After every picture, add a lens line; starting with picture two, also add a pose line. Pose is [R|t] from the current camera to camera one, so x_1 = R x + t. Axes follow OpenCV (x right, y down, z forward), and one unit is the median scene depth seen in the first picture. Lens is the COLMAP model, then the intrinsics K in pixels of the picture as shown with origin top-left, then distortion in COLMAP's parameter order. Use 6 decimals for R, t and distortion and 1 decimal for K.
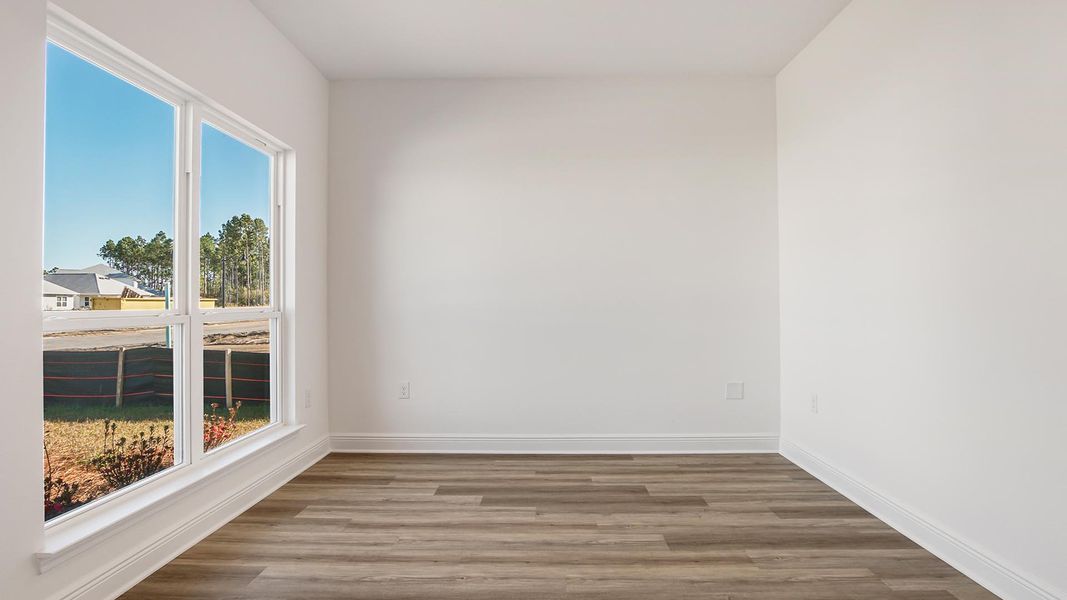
lens RADIAL K [[565.9, 0, 535.2], [0, 565.9, 296.5], [0, 0, 1]] dist [-0.020498, -0.001341]
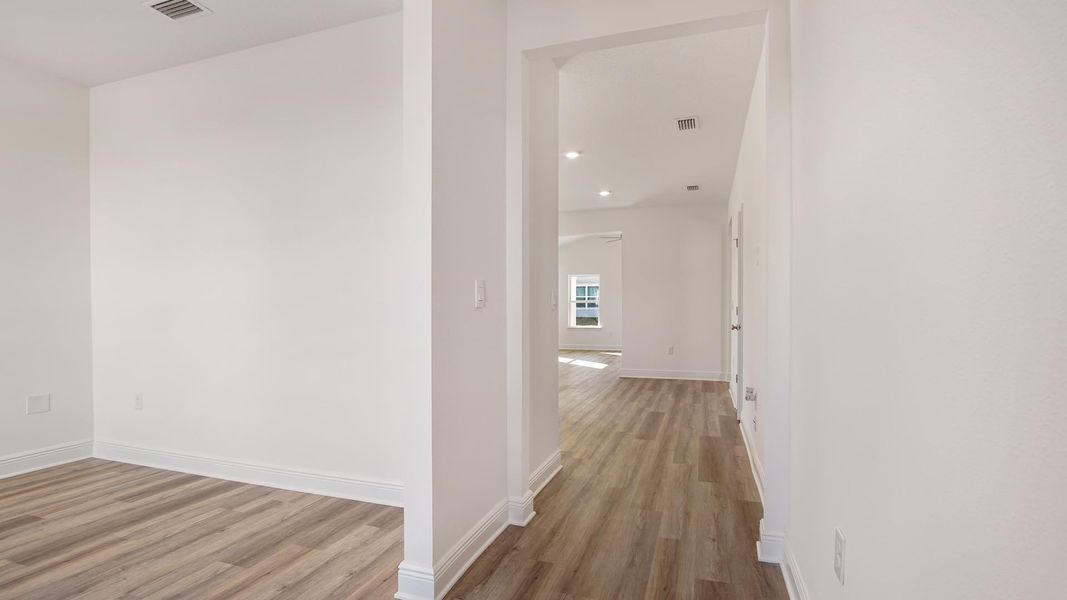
lens RADIAL K [[517.8, 0, 531.2], [0, 517.8, 303.8], [0, 0, 1]] dist [0.005570, -0.000036]
pose [[0.334261, 0.008134, 0.942445, -0.267694], [-0.007003, 0.999957, -0.006146, -0.002452], [-0.942454, -0.004546, 0.334304, -0.098988]]
